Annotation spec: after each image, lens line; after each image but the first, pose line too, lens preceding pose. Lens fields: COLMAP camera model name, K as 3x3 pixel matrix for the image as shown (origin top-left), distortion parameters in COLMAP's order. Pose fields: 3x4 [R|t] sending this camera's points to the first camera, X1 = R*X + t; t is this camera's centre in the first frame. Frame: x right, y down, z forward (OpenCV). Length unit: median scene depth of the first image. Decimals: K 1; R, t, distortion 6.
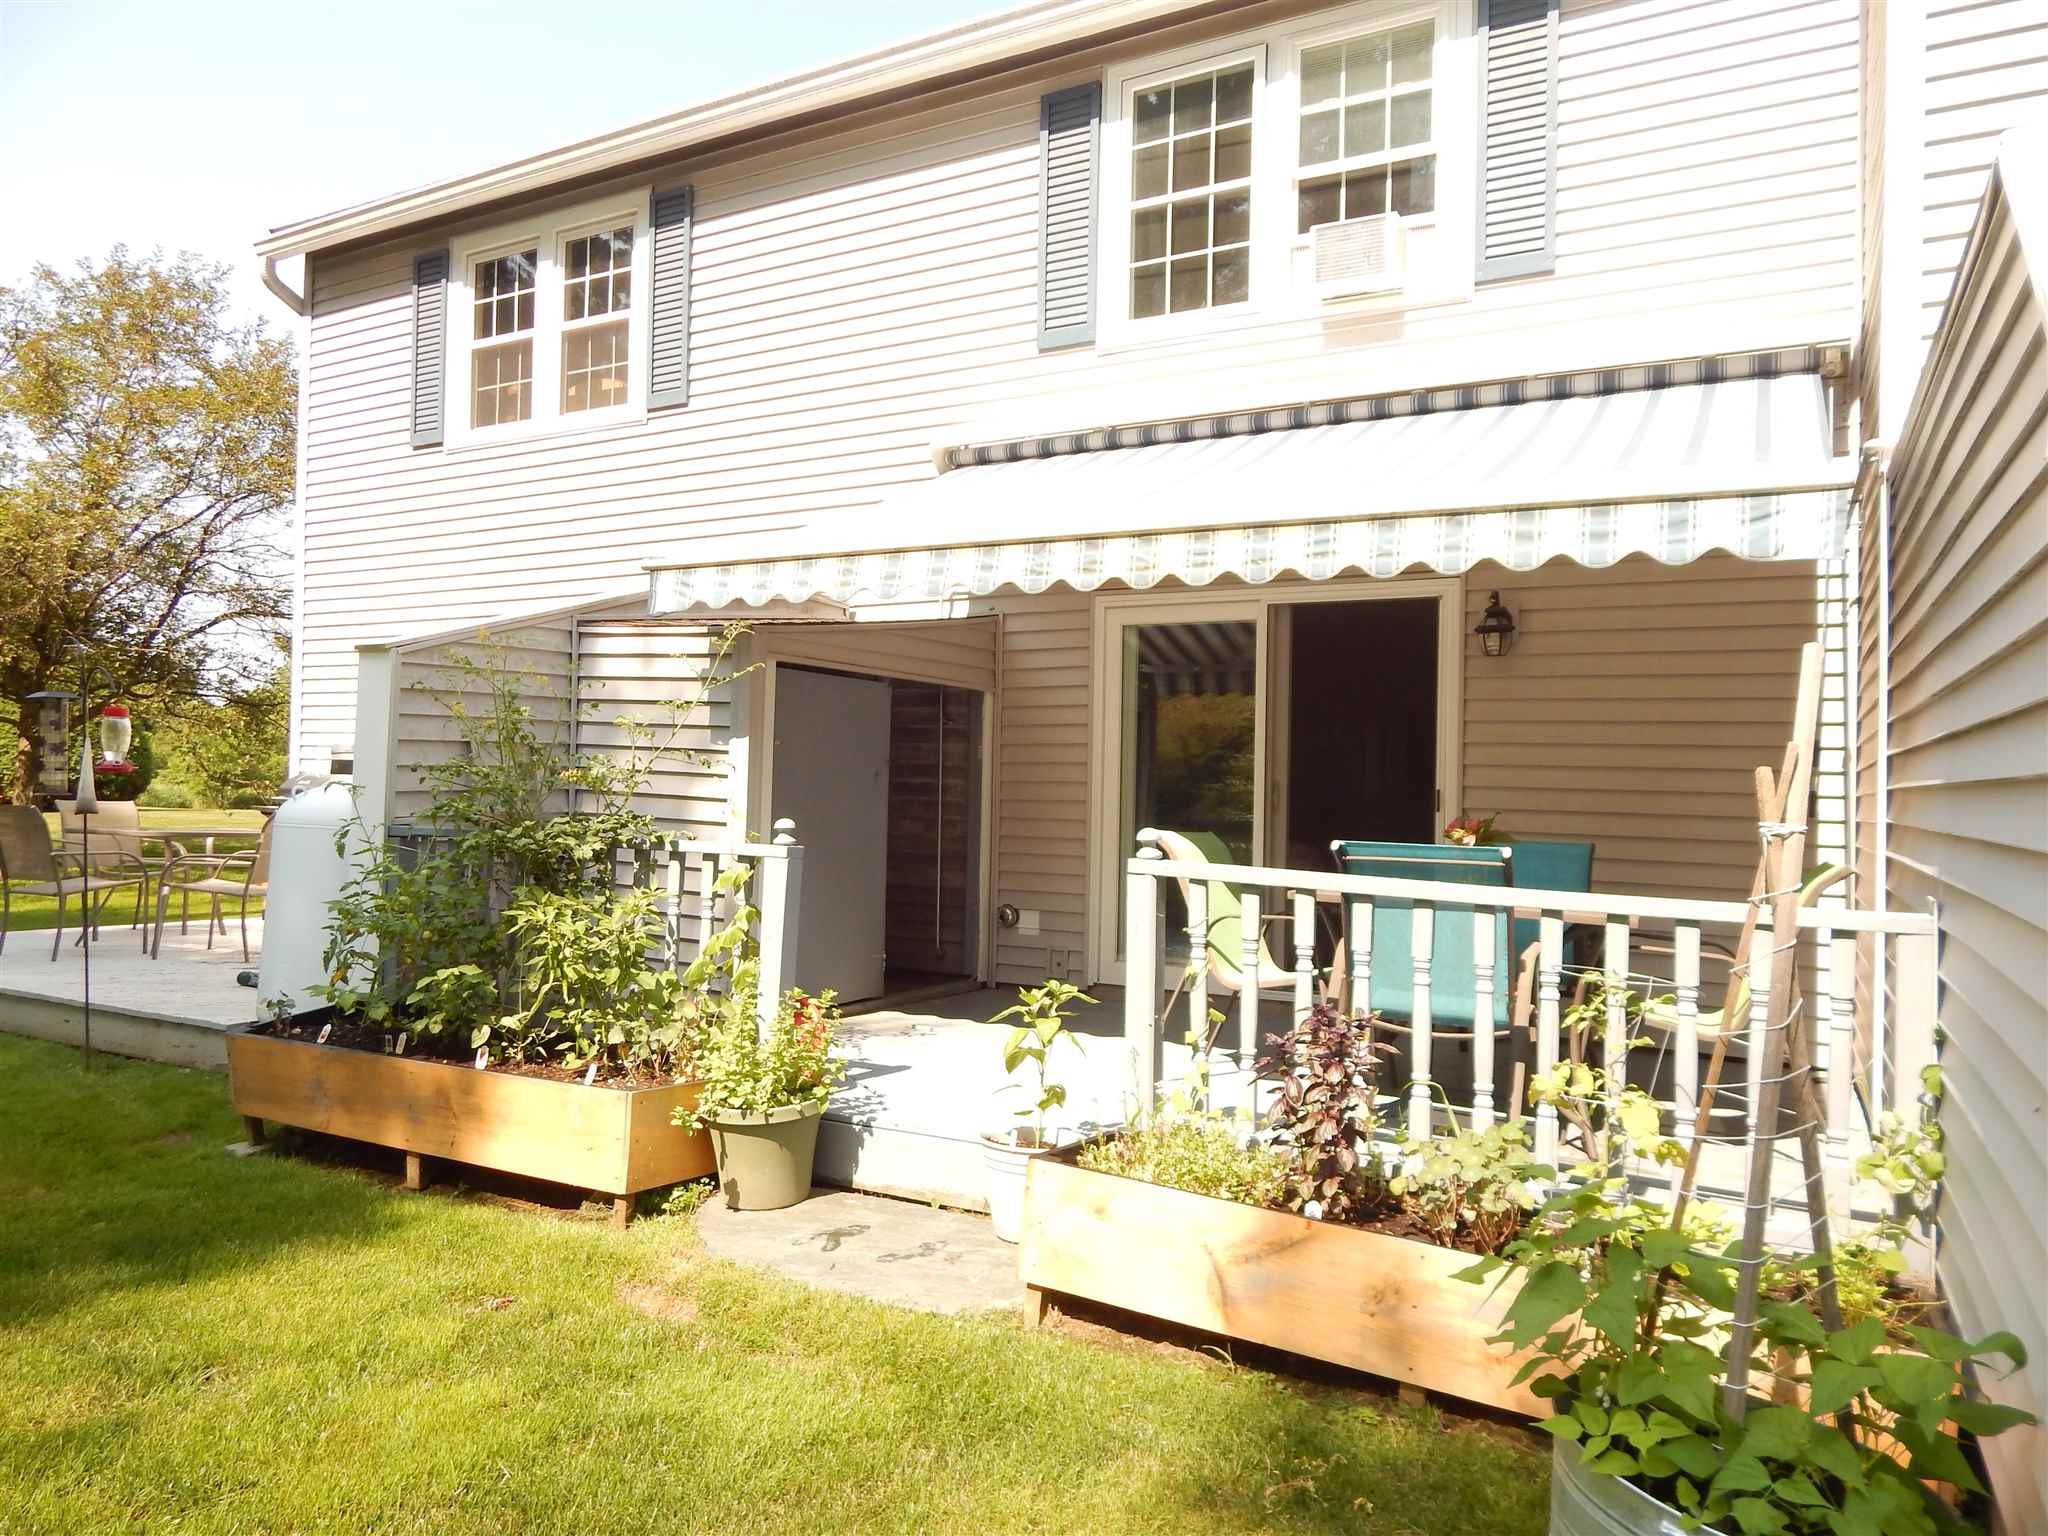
lens RADIAL K [[1349.9, 0, 1011.5], [0, 1349.9, 753.1], [0, 0, 1]] dist [-0.008296, 0.003789]
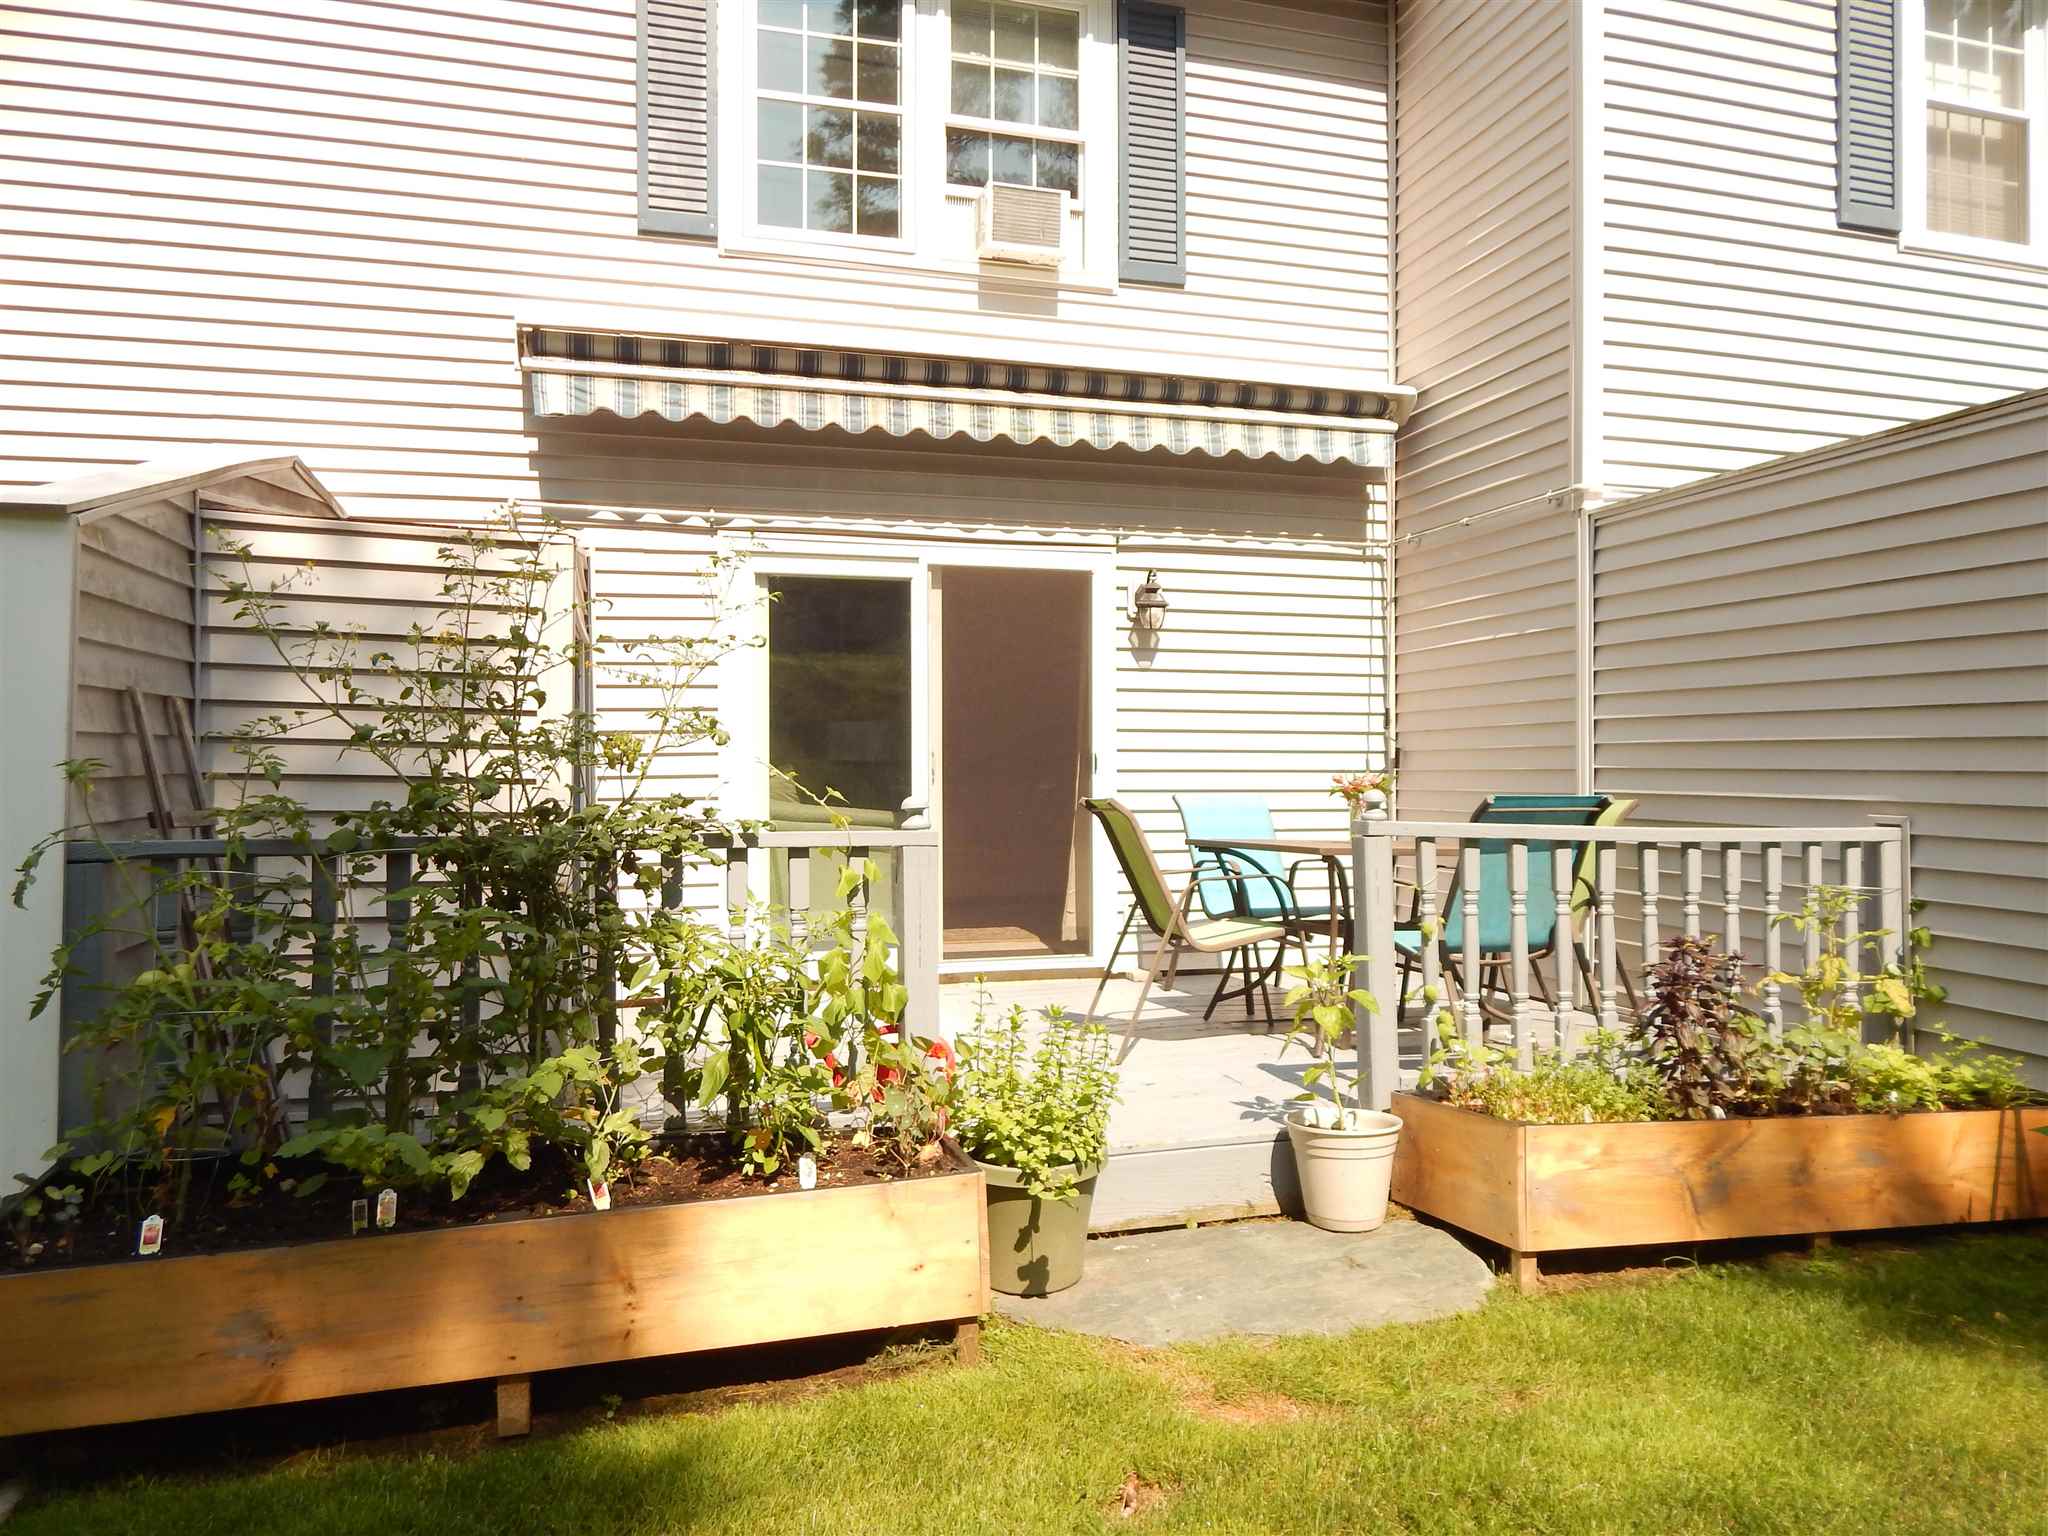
lens RADIAL K [[1354.6, 0, 1017.6], [0, 1354.6, 749.3], [0, 0, 1]] dist [0.006953, -0.008437]
pose [[0.714513, -0.013587, 0.699491, -0.477661], [-0.001165, 0.999787, 0.020610, 0.003122], [-0.699622, -0.015541, 0.714345, 0.283587]]
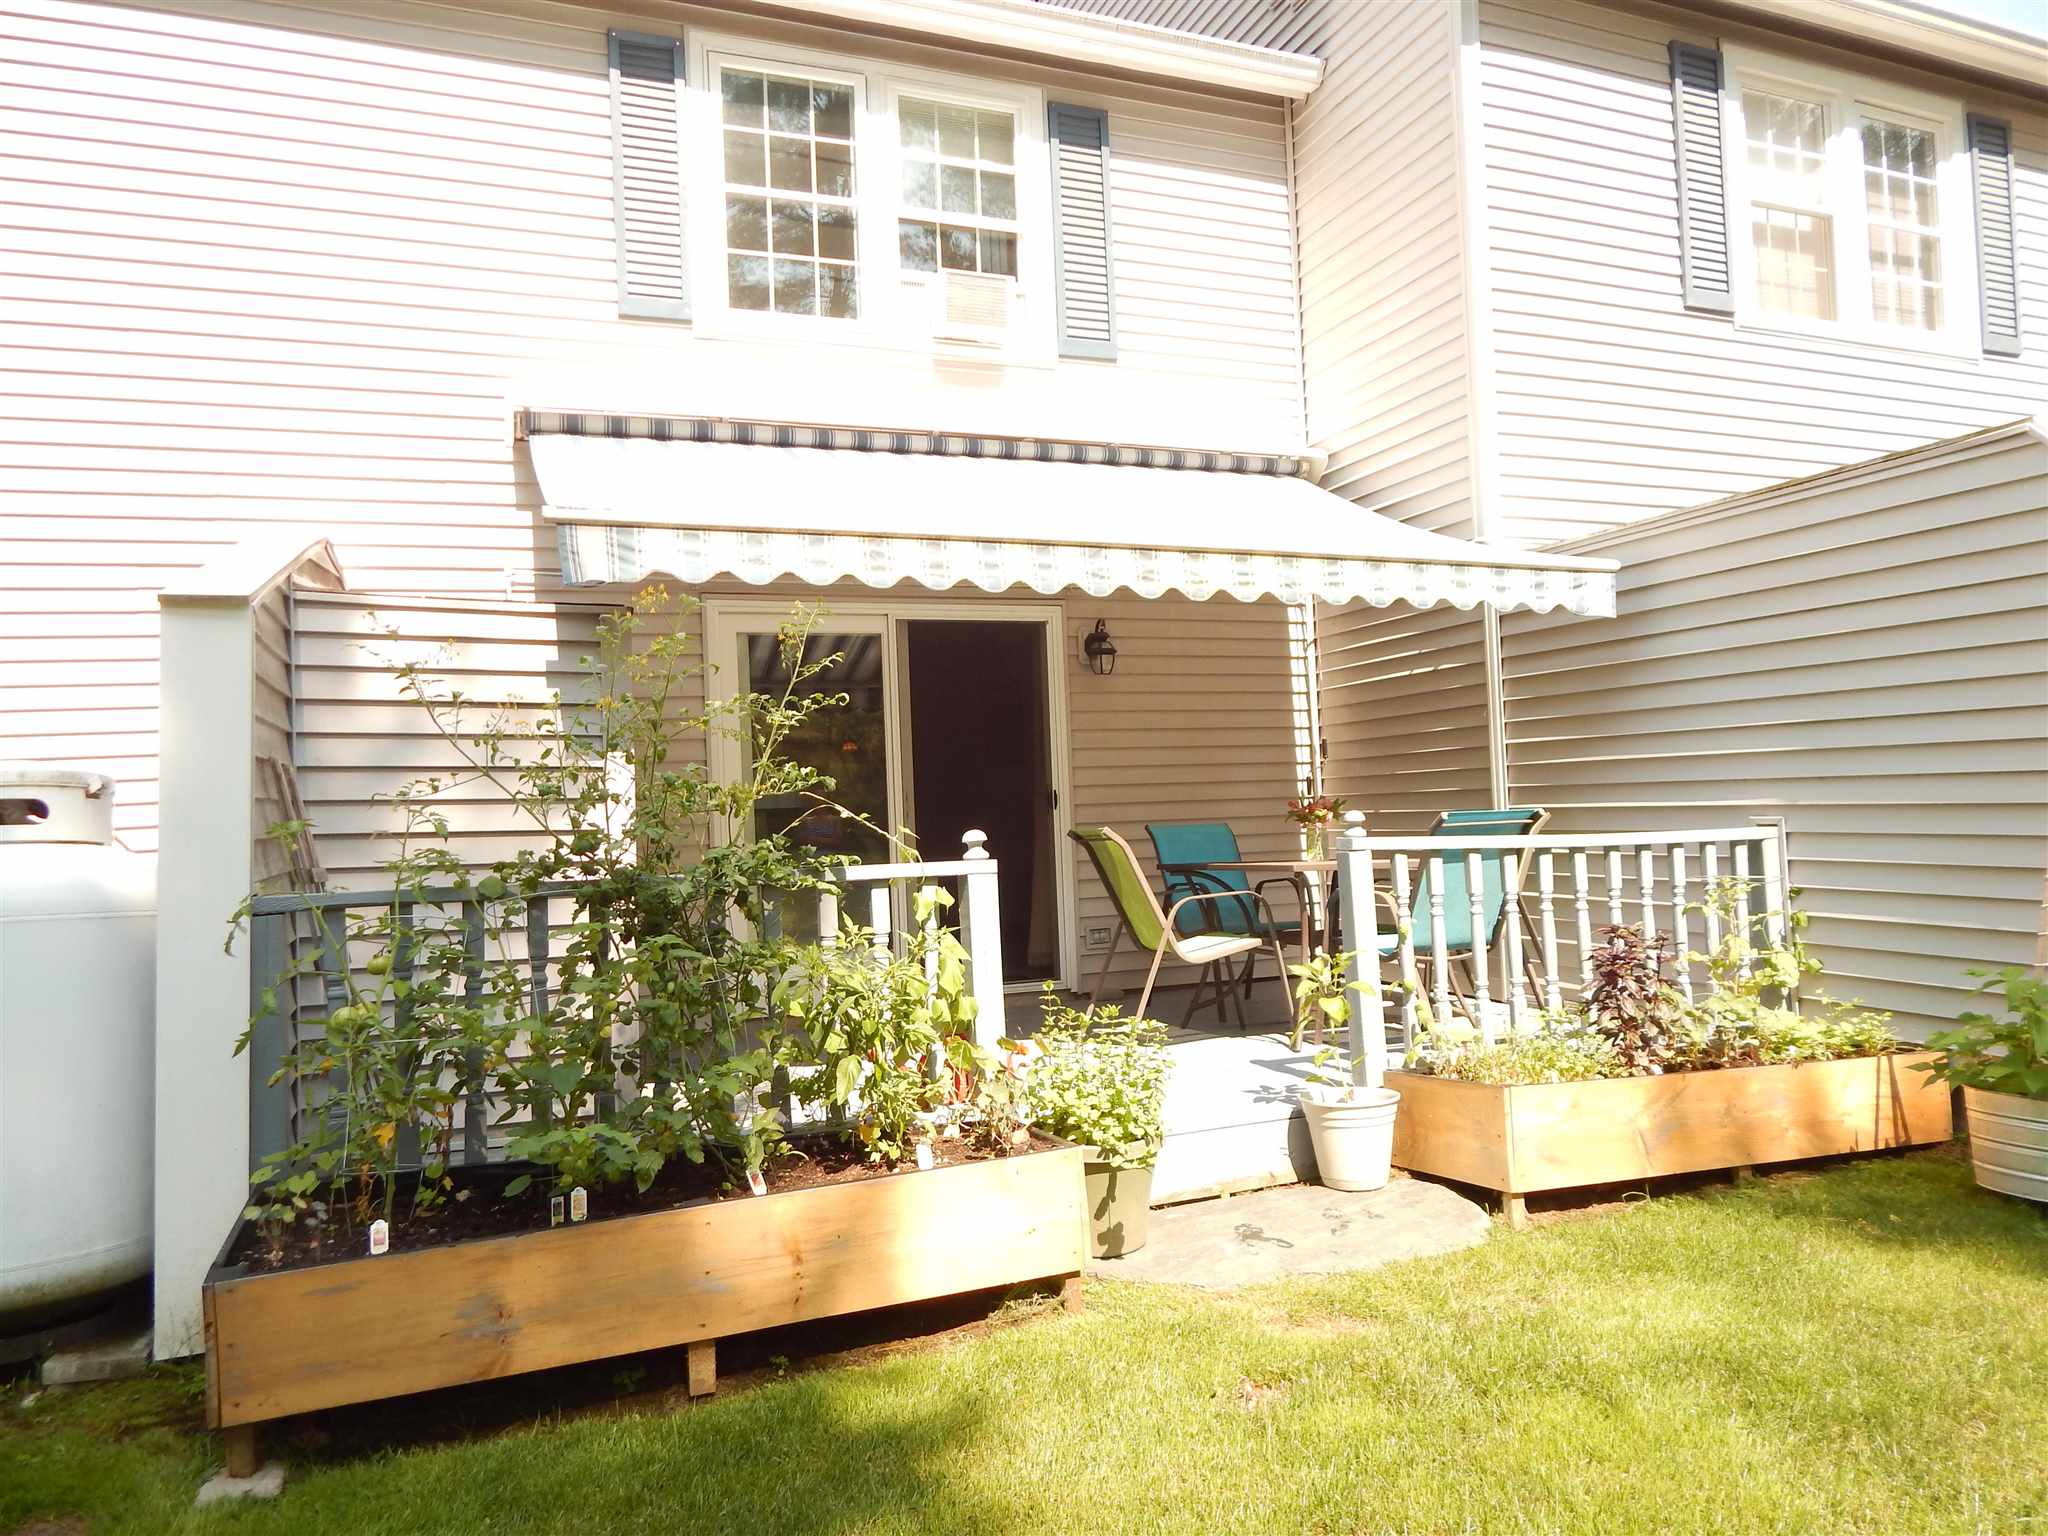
lens RADIAL K [[1349.9, 0, 1011.5], [0, 1349.9, 753.1], [0, 0, 1]] dist [-0.008296, 0.003789]
pose [[0.646613, -0.016250, 0.762645, -0.585867], [0.032951, 0.999435, -0.006642, 0.002730], [-0.762106, 0.029424, 0.646783, 0.288142]]
